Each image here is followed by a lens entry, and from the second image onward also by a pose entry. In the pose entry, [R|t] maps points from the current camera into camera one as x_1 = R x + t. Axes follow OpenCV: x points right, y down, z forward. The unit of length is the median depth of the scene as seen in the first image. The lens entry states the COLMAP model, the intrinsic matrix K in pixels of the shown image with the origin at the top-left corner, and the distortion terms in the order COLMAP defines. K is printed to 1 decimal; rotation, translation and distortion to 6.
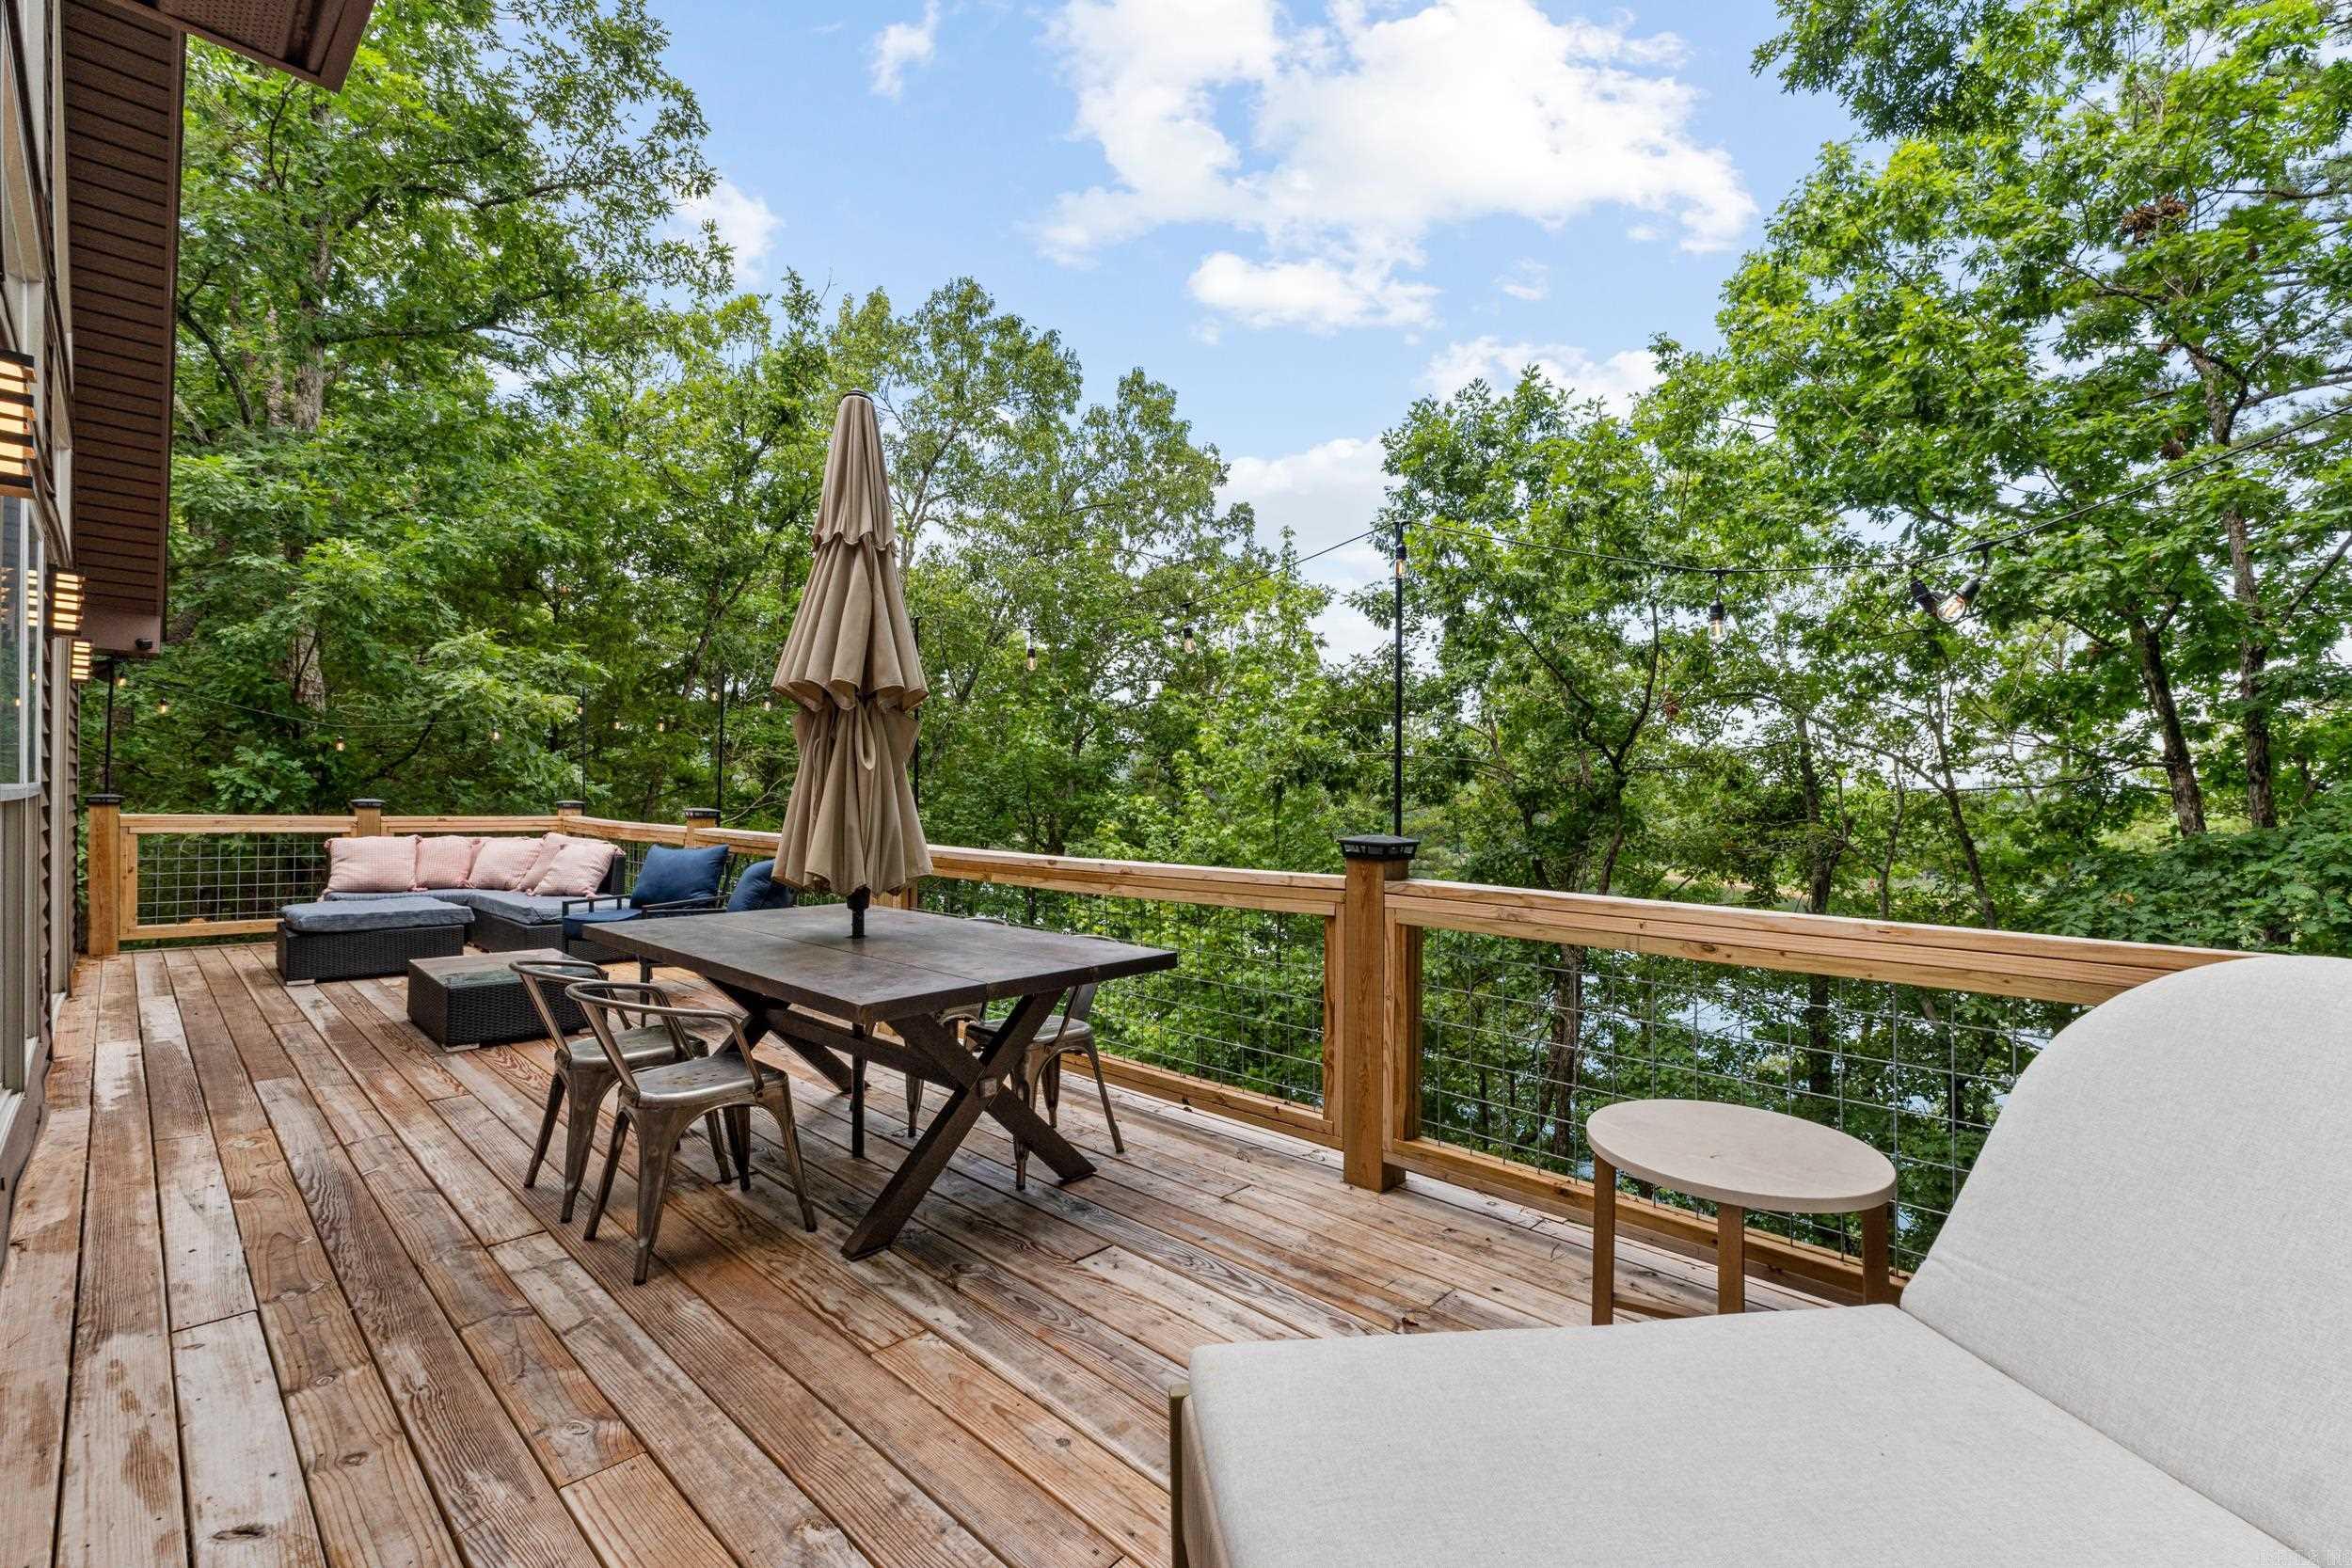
lens RADIAL K [[1009.2, 0, 1174.9], [0, 1009.2, 790.3], [0, 0, 1]] dist [0.000461, -0.000067]
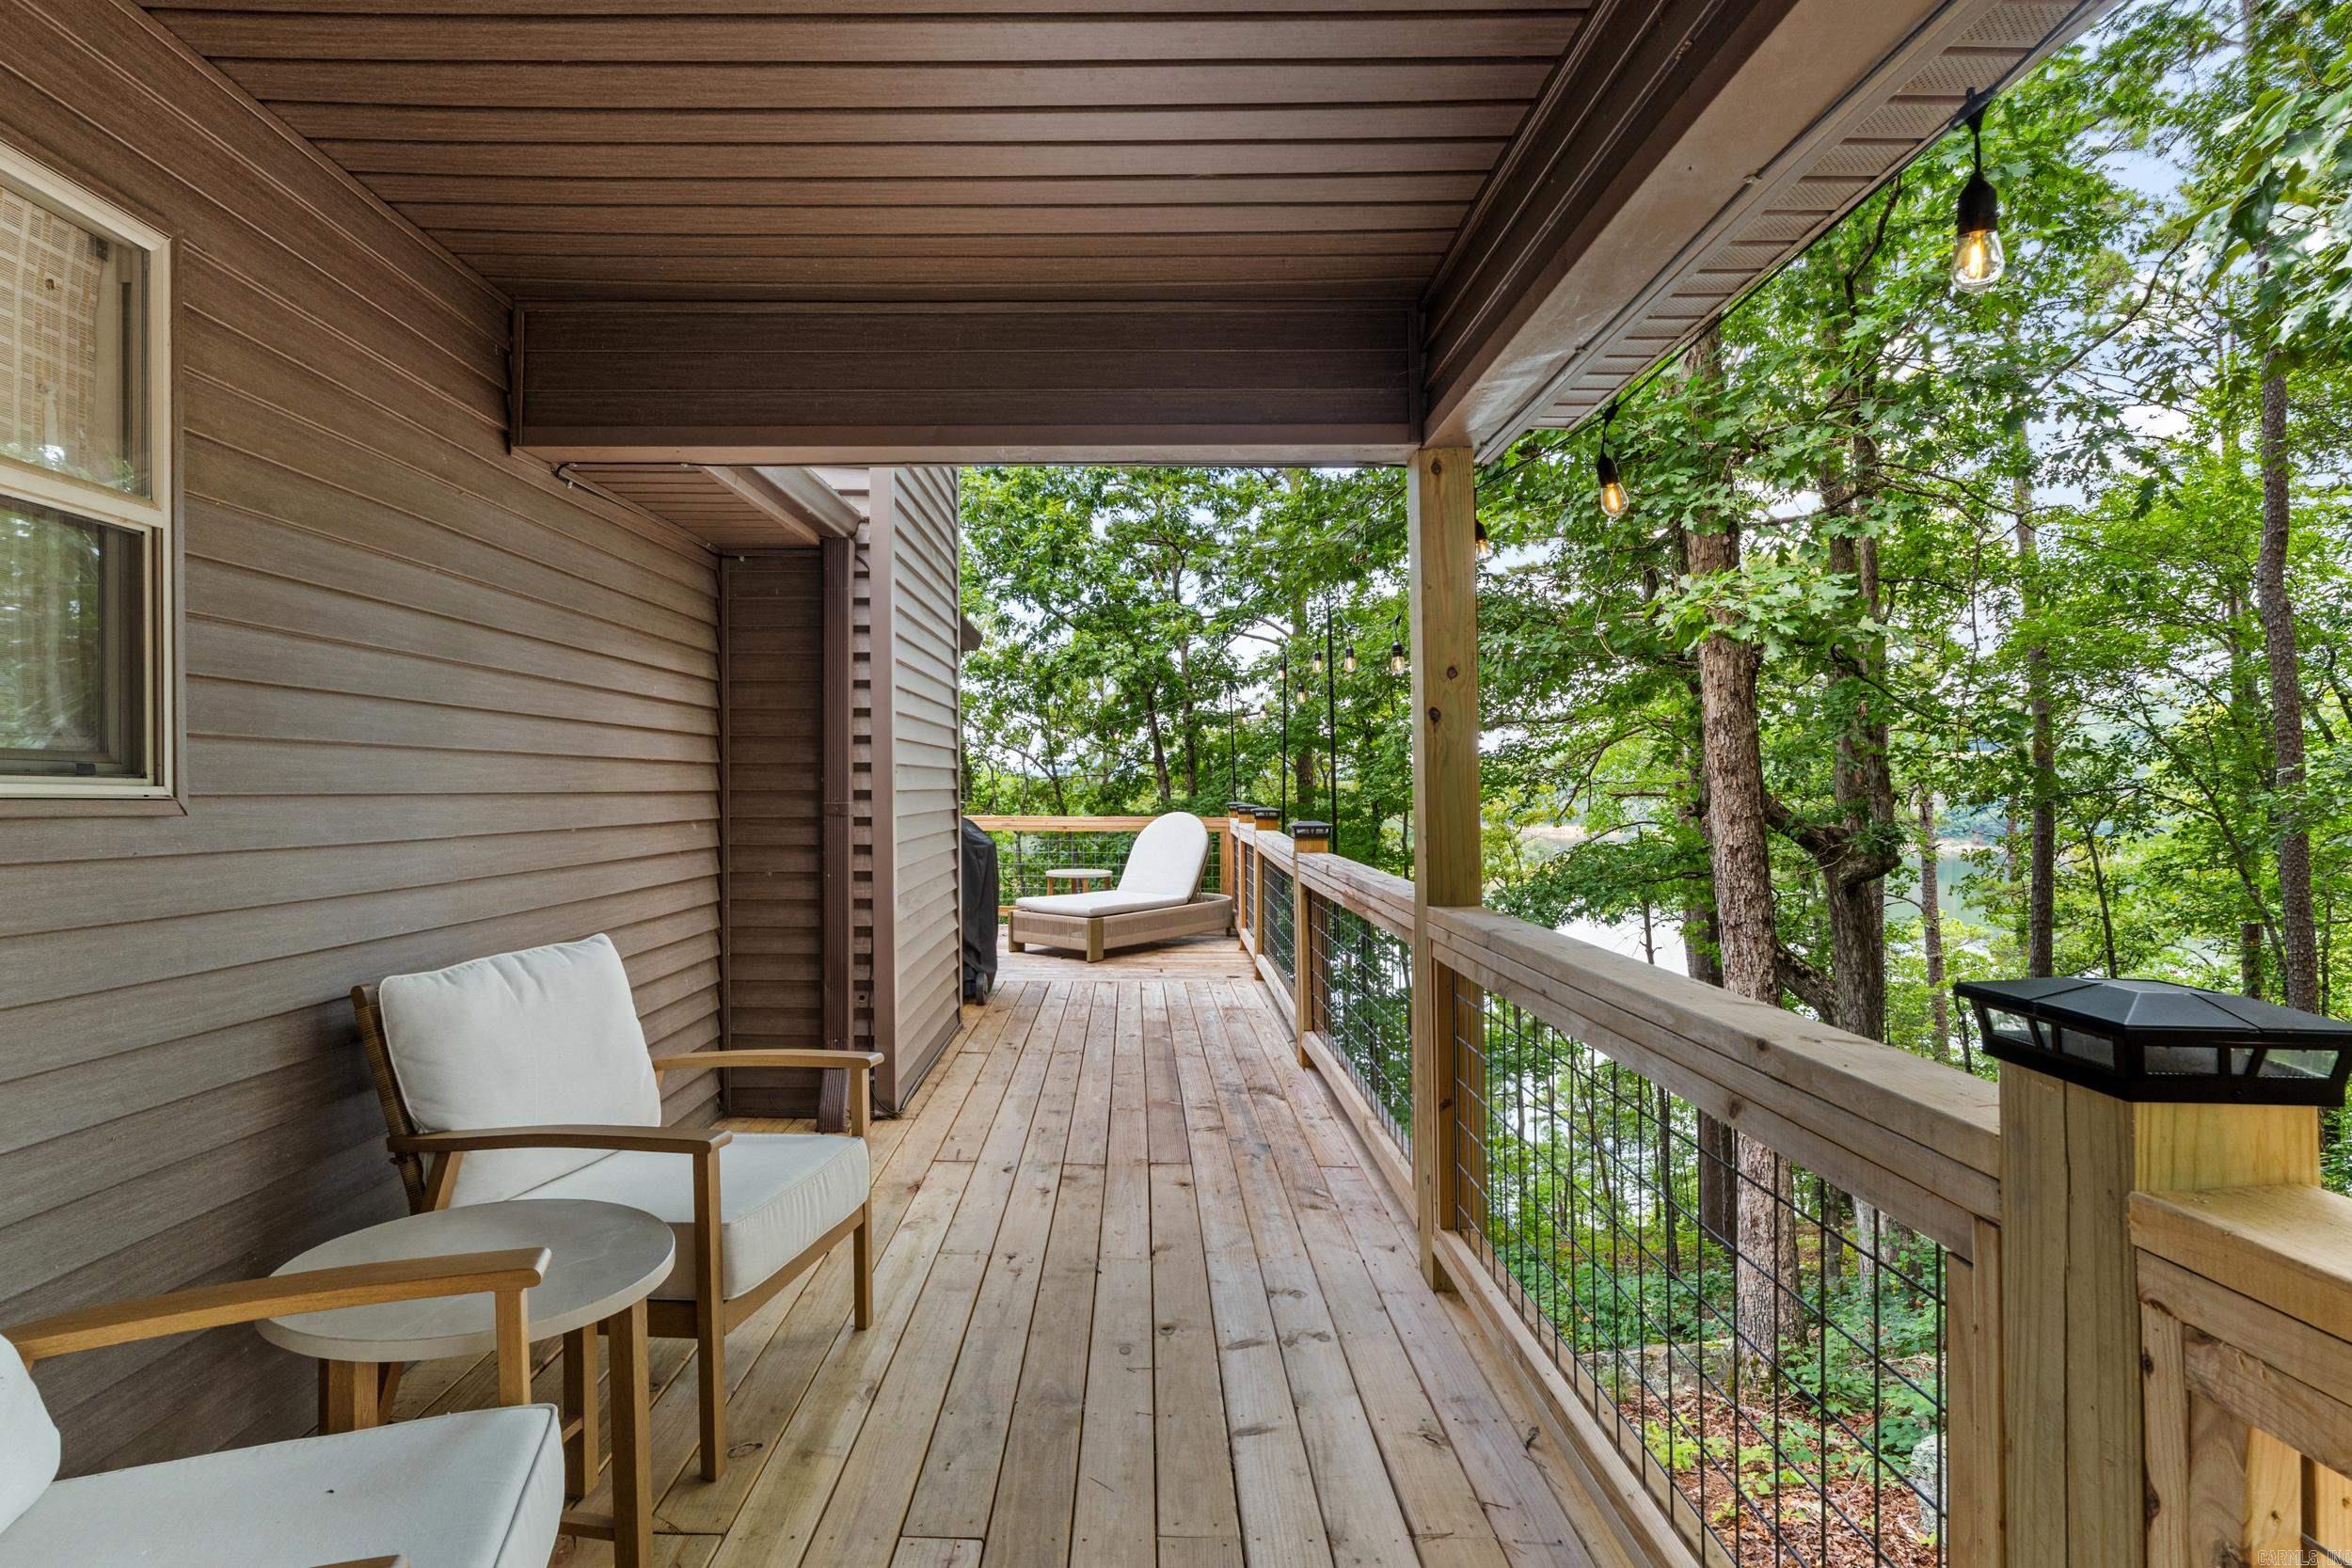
lens RADIAL K [[1154.4, 0, 1169.2], [0, 1154.4, 784.1], [0, 0, 1]] dist [0.000077, 0.000000]
pose [[0.704755, -0.011845, 0.709352, -0.407178], [0.006505, 0.999926, 0.010234, -0.006546], [-0.709421, -0.002598, 0.704780, -0.413989]]
